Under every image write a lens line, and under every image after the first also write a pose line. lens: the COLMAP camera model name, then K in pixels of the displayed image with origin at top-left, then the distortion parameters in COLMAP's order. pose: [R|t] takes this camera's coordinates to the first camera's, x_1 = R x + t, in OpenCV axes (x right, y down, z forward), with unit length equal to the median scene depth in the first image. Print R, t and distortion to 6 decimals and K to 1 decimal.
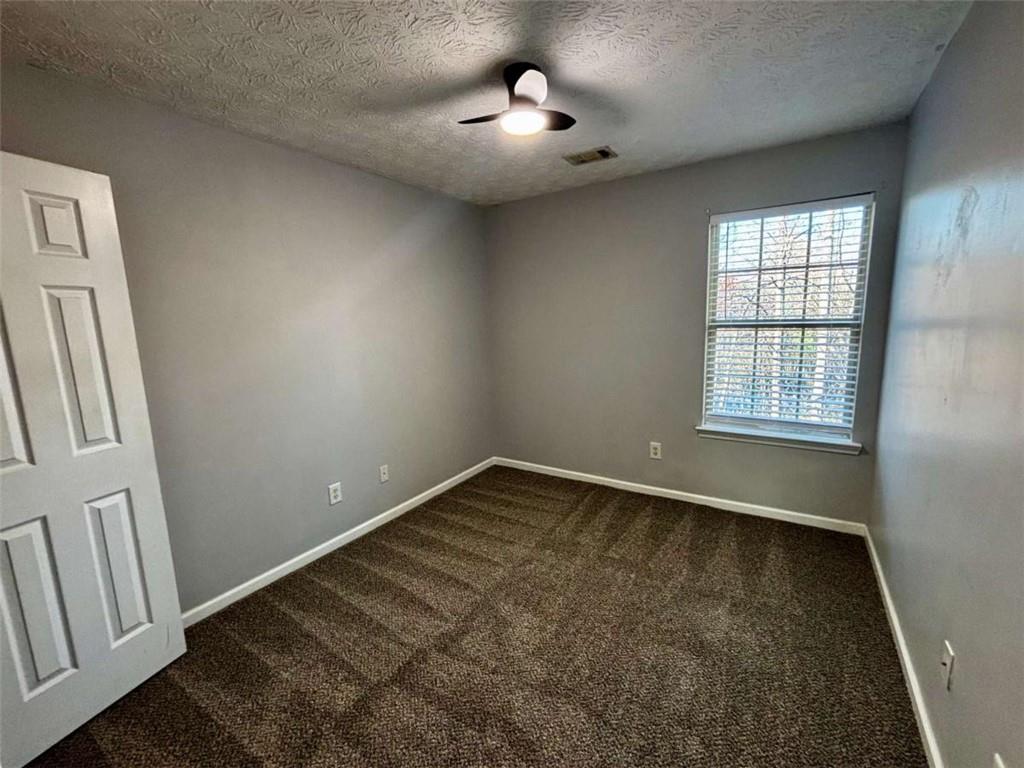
lens RADIAL K [[431.6, 0, 509.4], [0, 431.6, 381.0], [0, 0, 1]] dist [0.003114, 0.000326]
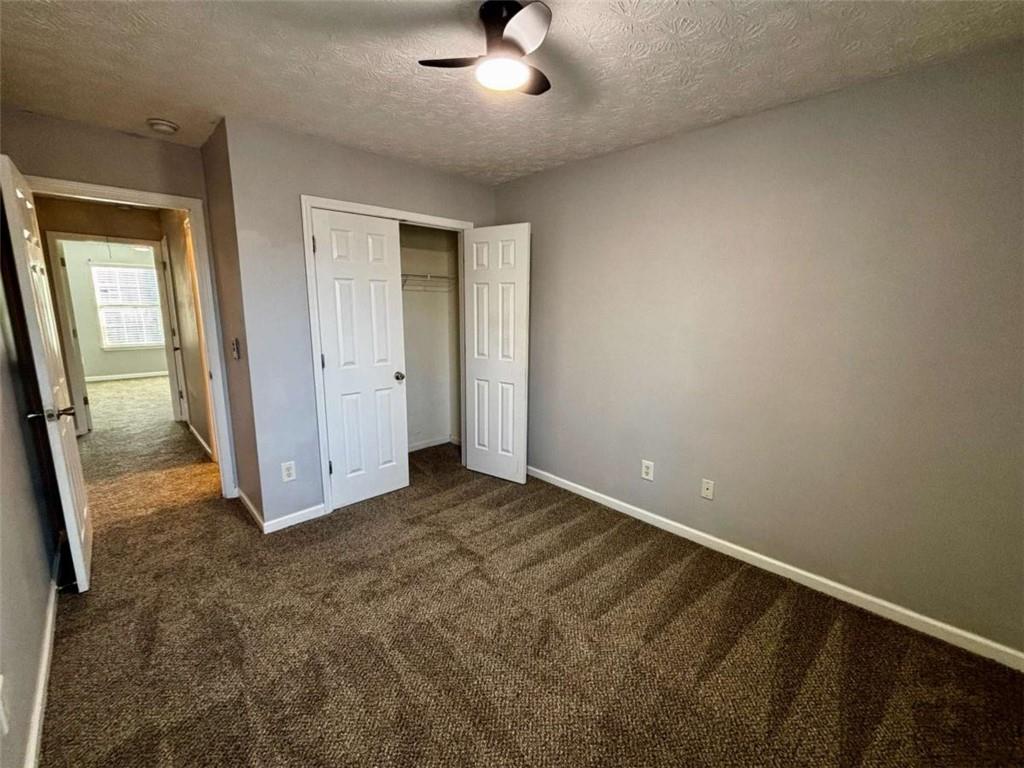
lens RADIAL K [[431.6, 0, 509.4], [0, 431.6, 381.0], [0, 0, 1]] dist [0.003114, 0.000326]
pose [[-0.227627, 0.203829, -0.952176, 0.773641], [-0.148780, 0.959085, 0.240875, -0.183289], [0.962315, 0.196495, -0.187988, 1.046261]]
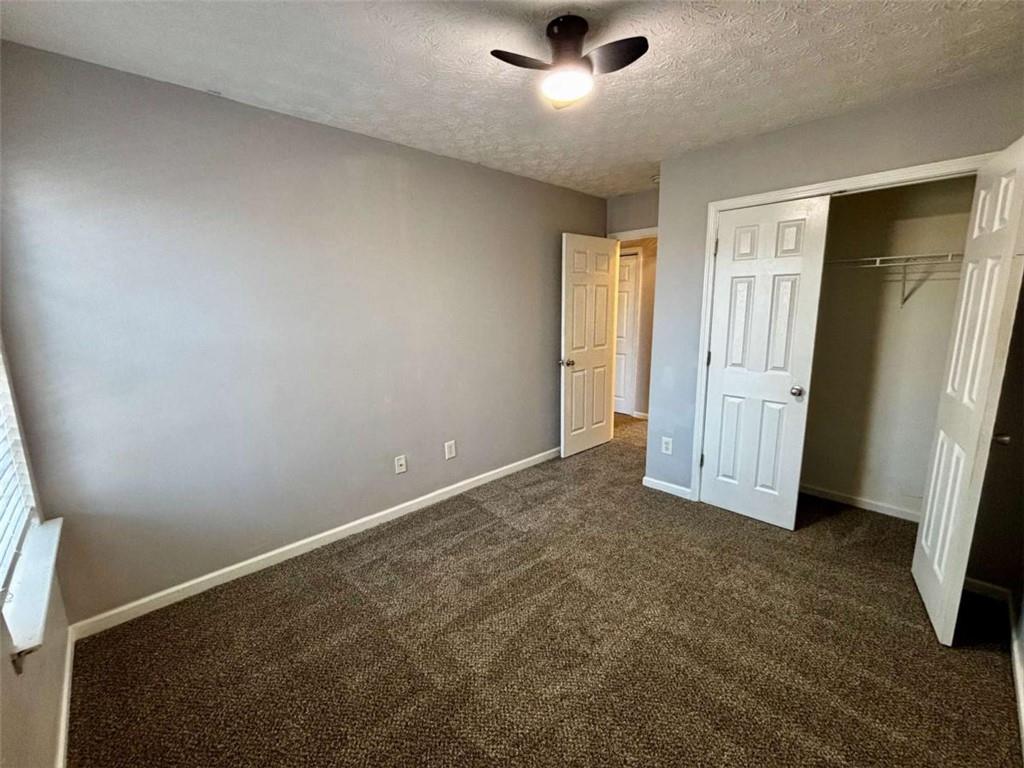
lens RADIAL K [[431.6, 0, 509.4], [0, 431.6, 381.0], [0, 0, 1]] dist [0.003114, 0.000326]
pose [[-0.971759, 0.005650, 0.235907, -0.051034], [0.082323, 0.945023, 0.316473, -0.258324], [-0.221150, 0.326956, -0.918799, 1.657275]]
